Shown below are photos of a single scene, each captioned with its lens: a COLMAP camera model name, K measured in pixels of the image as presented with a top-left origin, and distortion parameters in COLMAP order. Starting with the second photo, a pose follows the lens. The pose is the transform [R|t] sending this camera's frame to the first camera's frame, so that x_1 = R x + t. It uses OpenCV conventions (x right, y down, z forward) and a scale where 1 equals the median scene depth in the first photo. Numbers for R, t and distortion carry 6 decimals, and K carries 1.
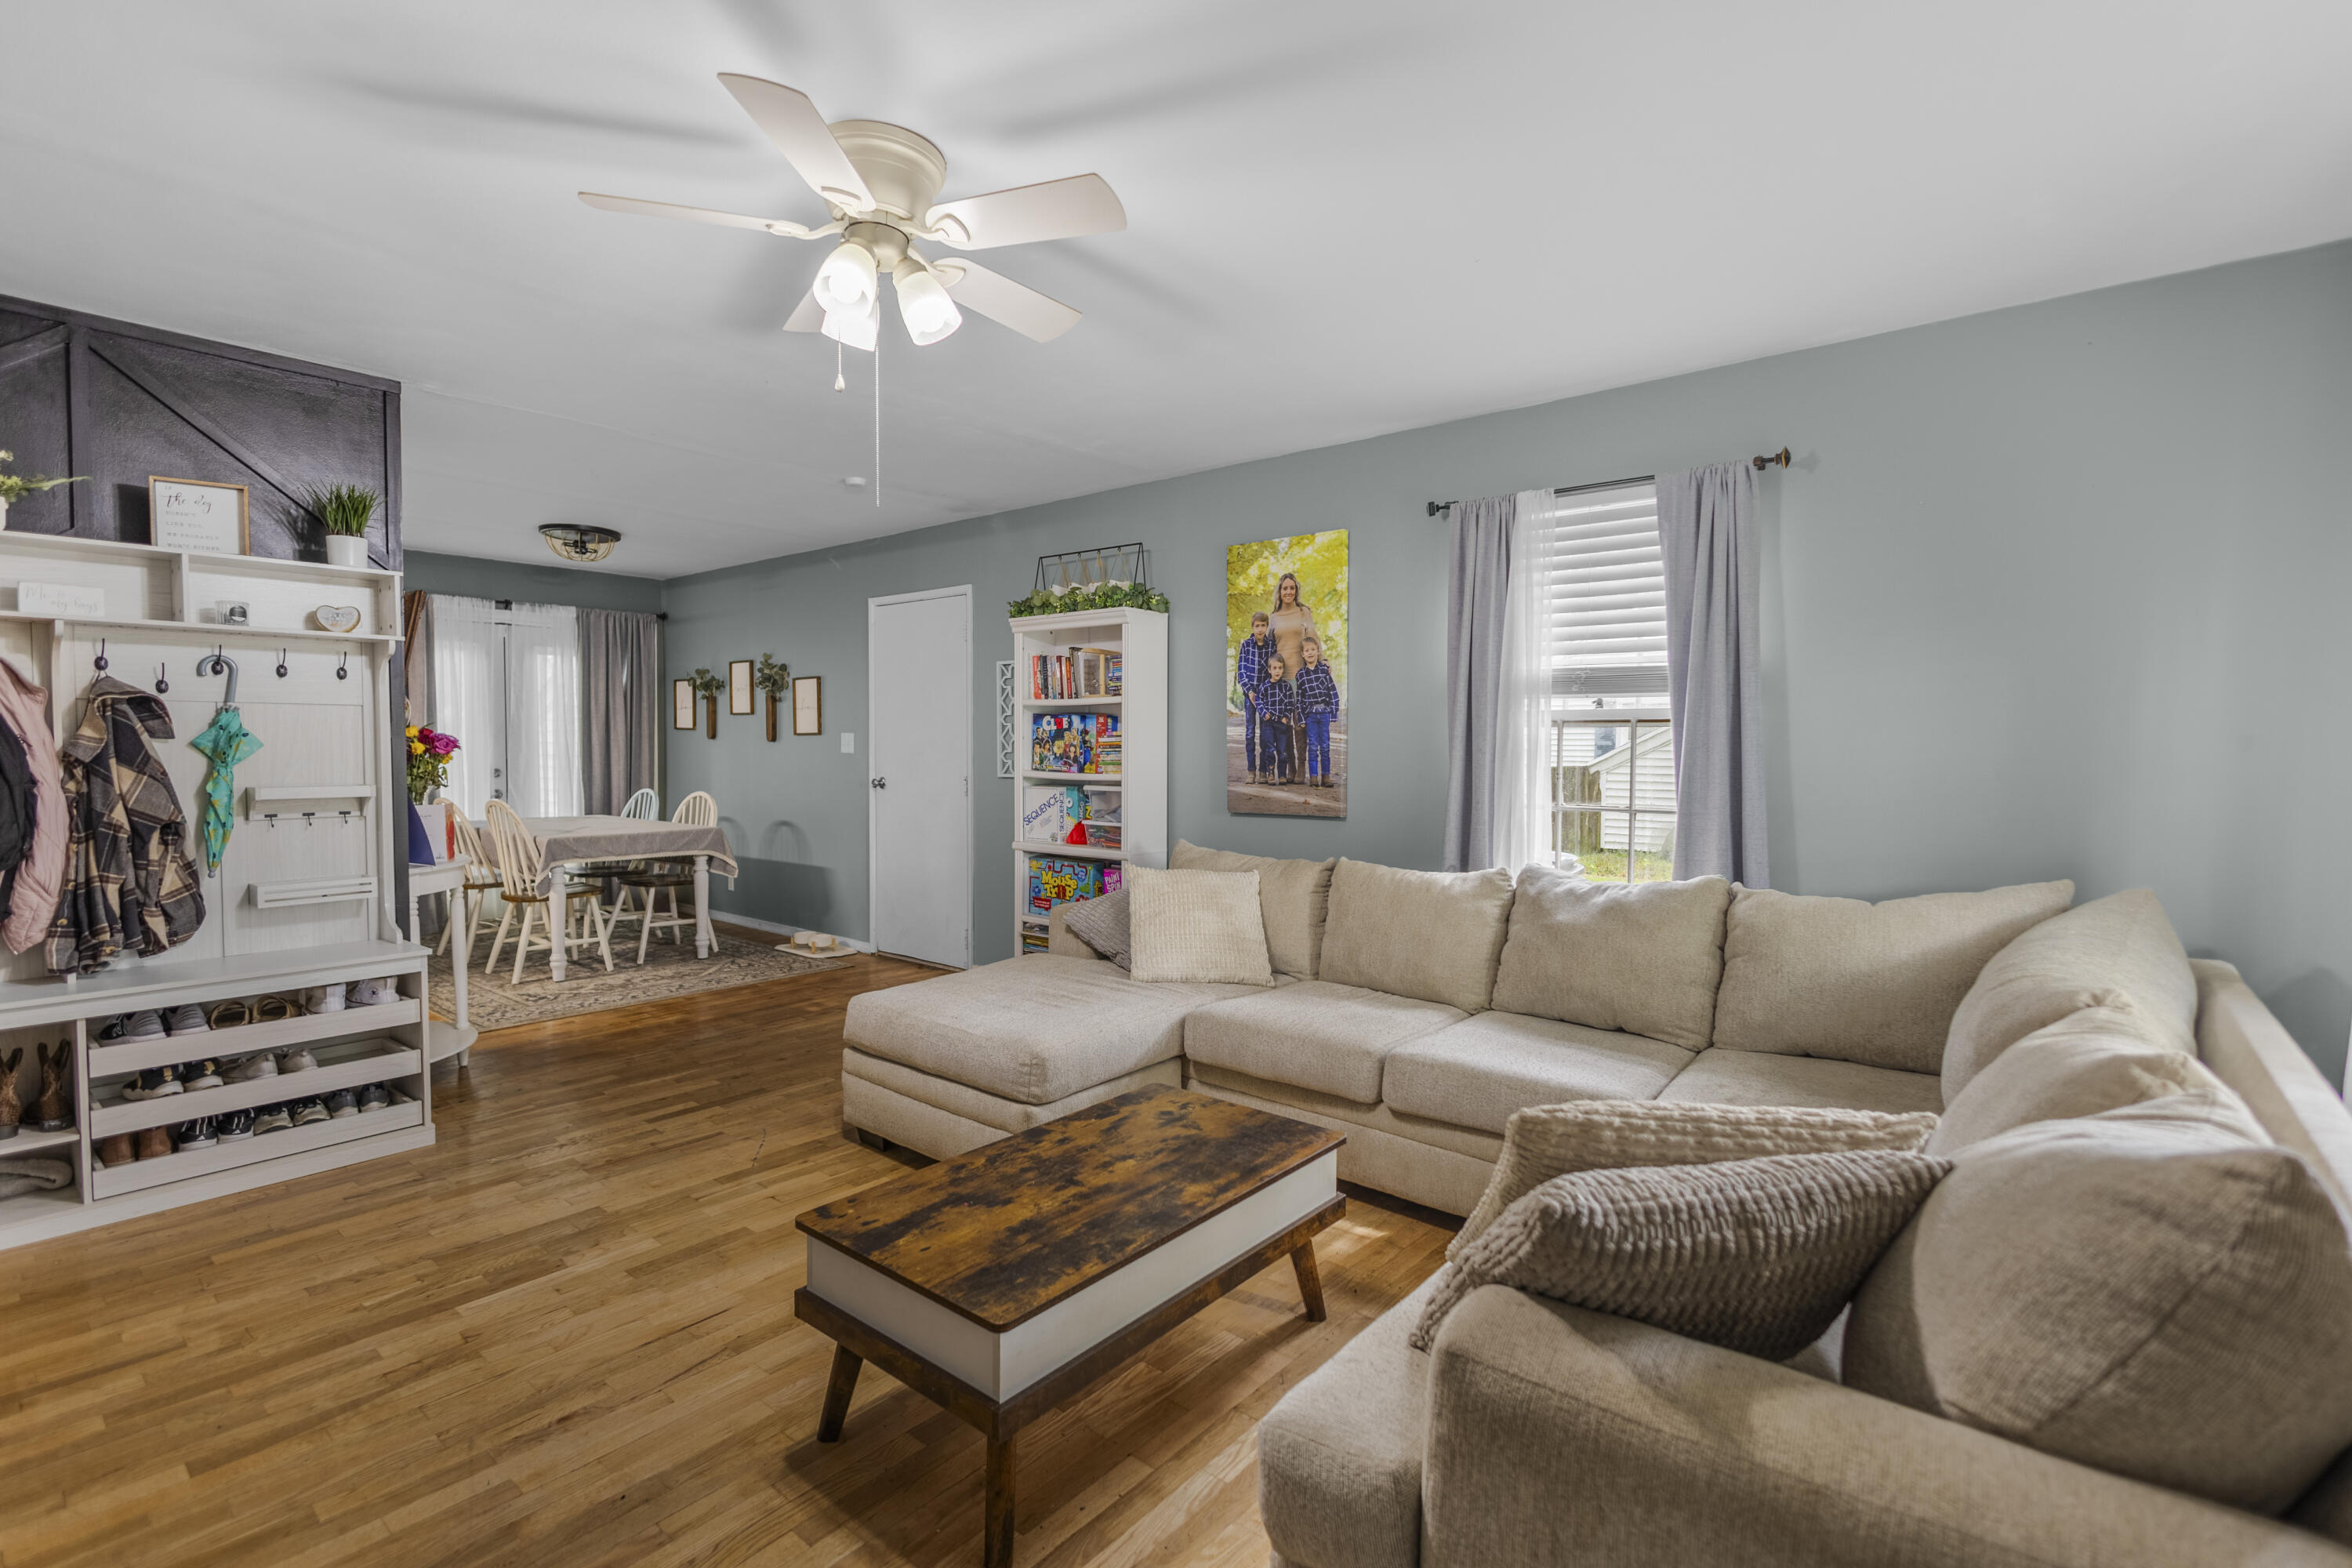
lens RADIAL K [[1084.0, 0, 1173.8], [0, 1084.0, 815.4], [0, 0, 1]] dist [-0.000273, -0.000137]
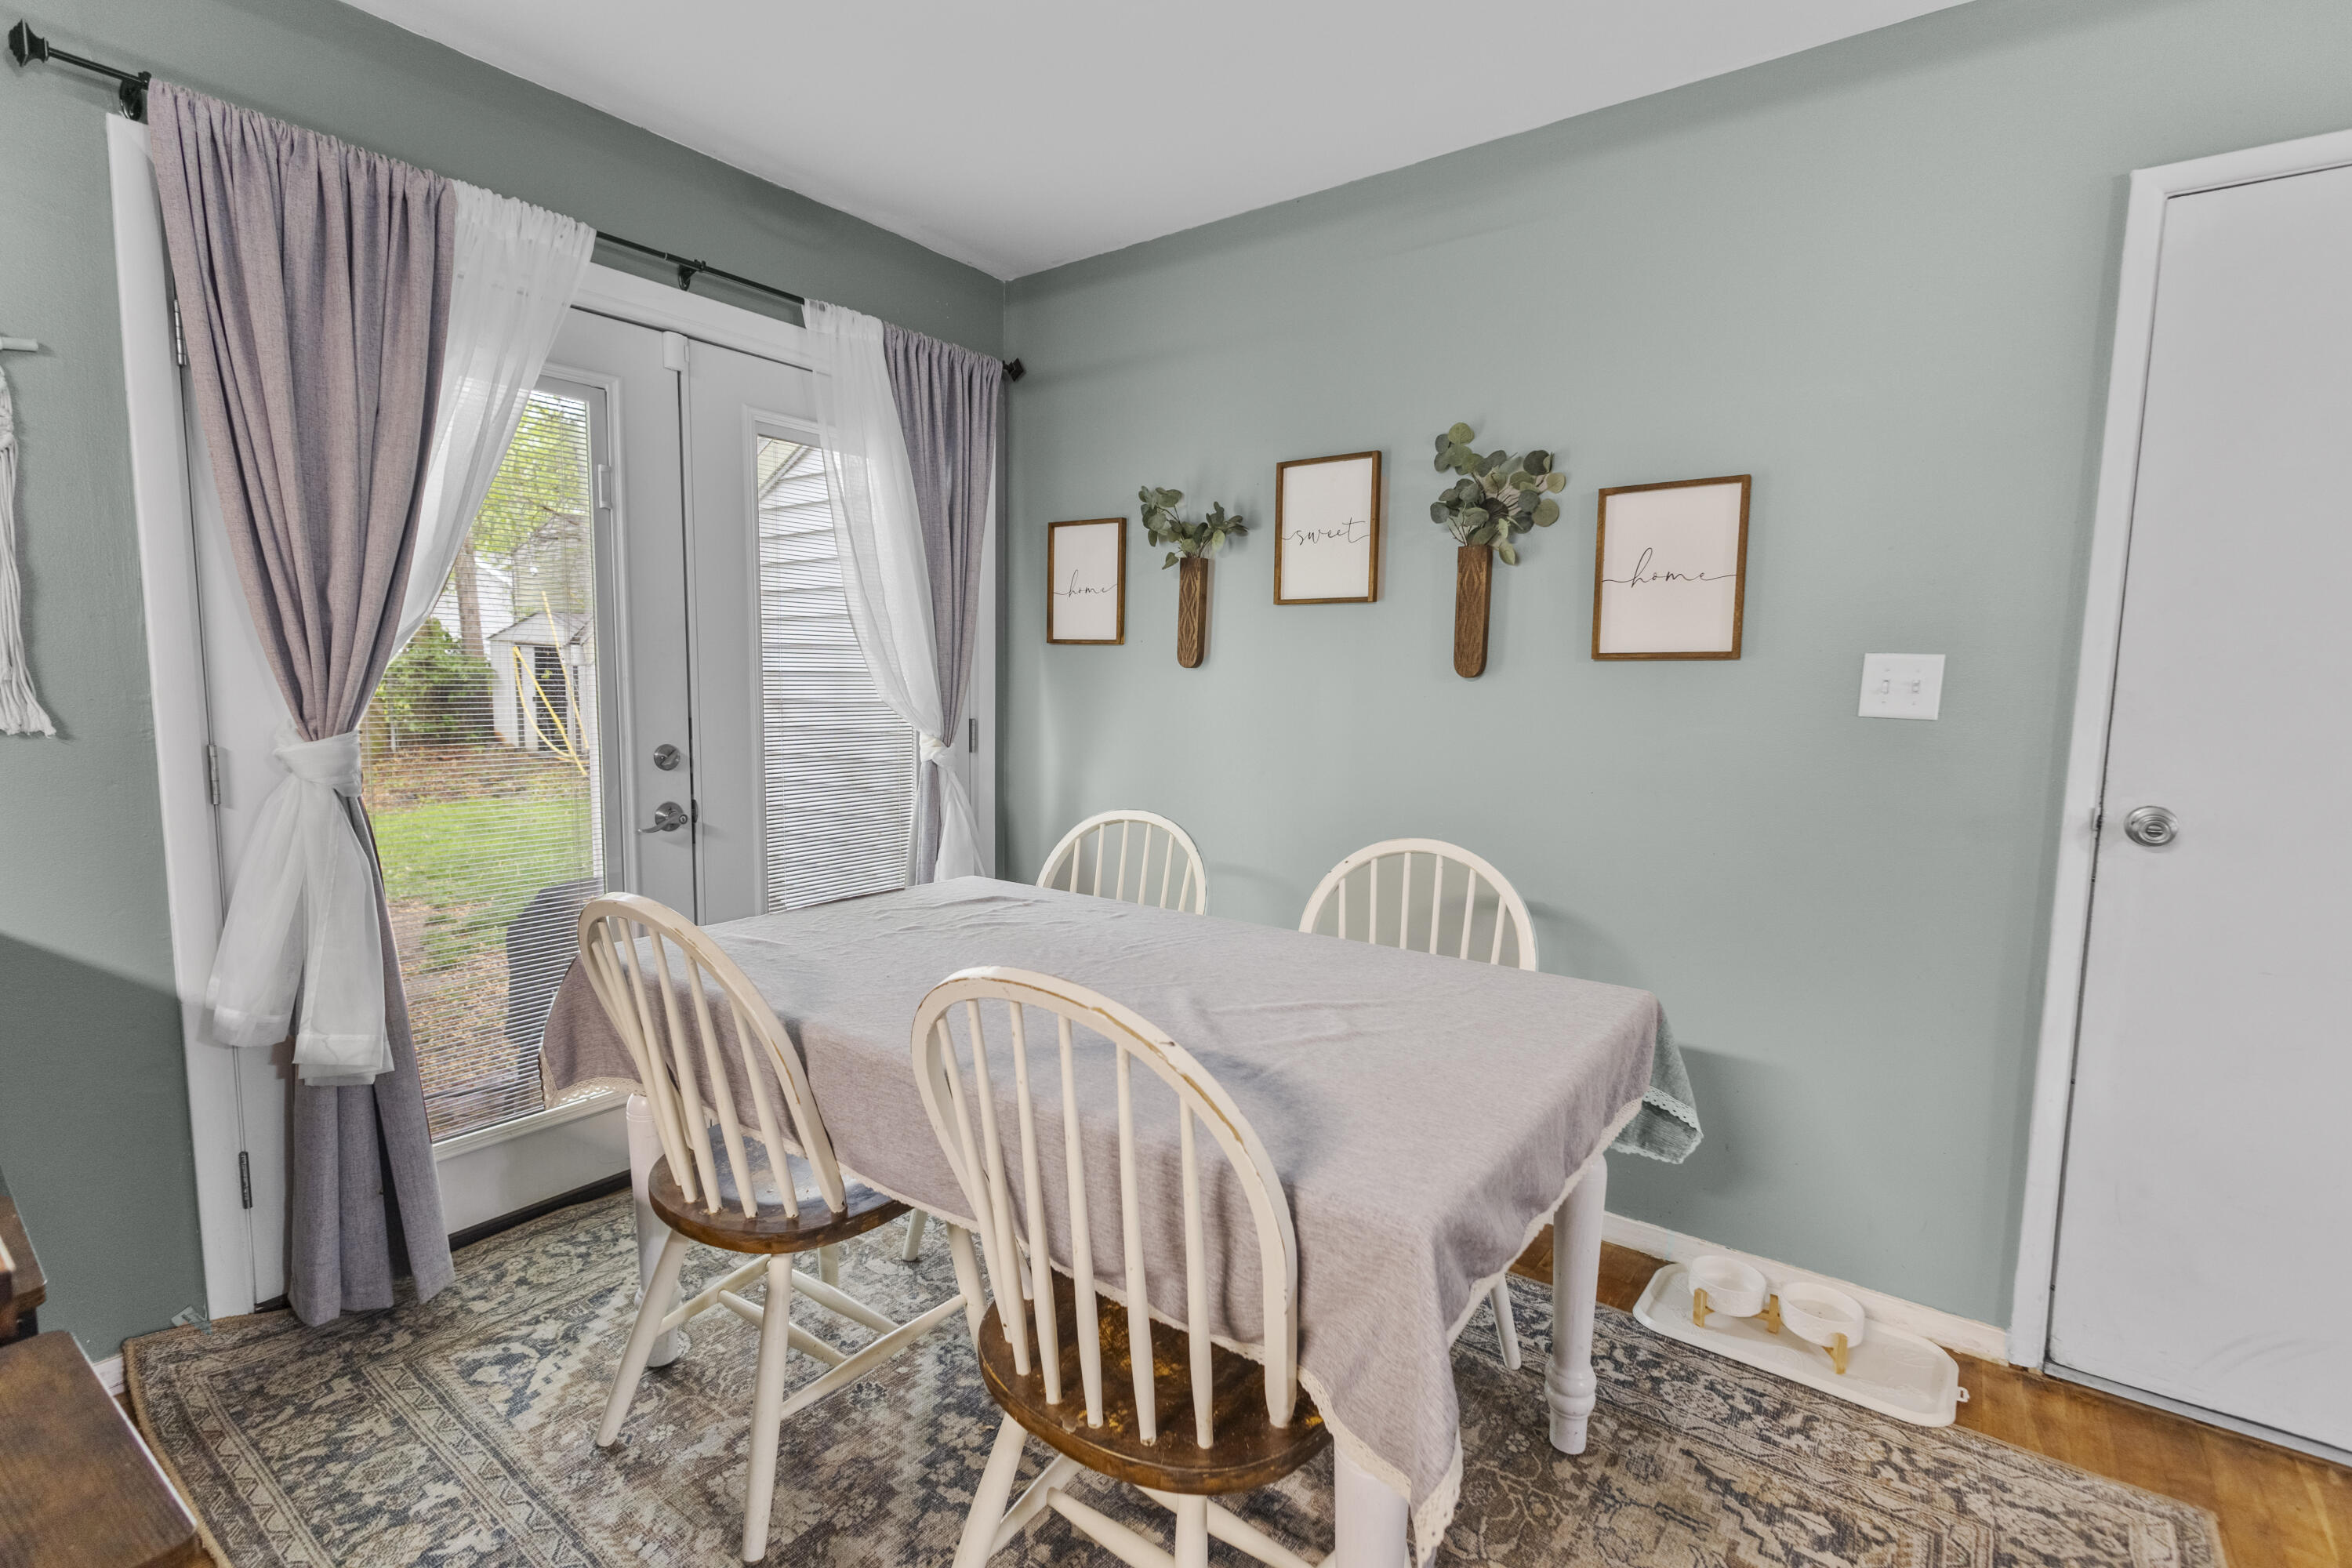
lens RADIAL K [[1074.0, 0, 1166.9], [0, 1074.0, 790.4], [0, 0, 1]] dist [0.003718, -0.000264]
pose [[0.998322, 0.003449, 0.057800, -1.003539], [-0.005952, 0.999049, 0.043195, -0.092806], [-0.057596, -0.043467, 0.997393, 1.332458]]
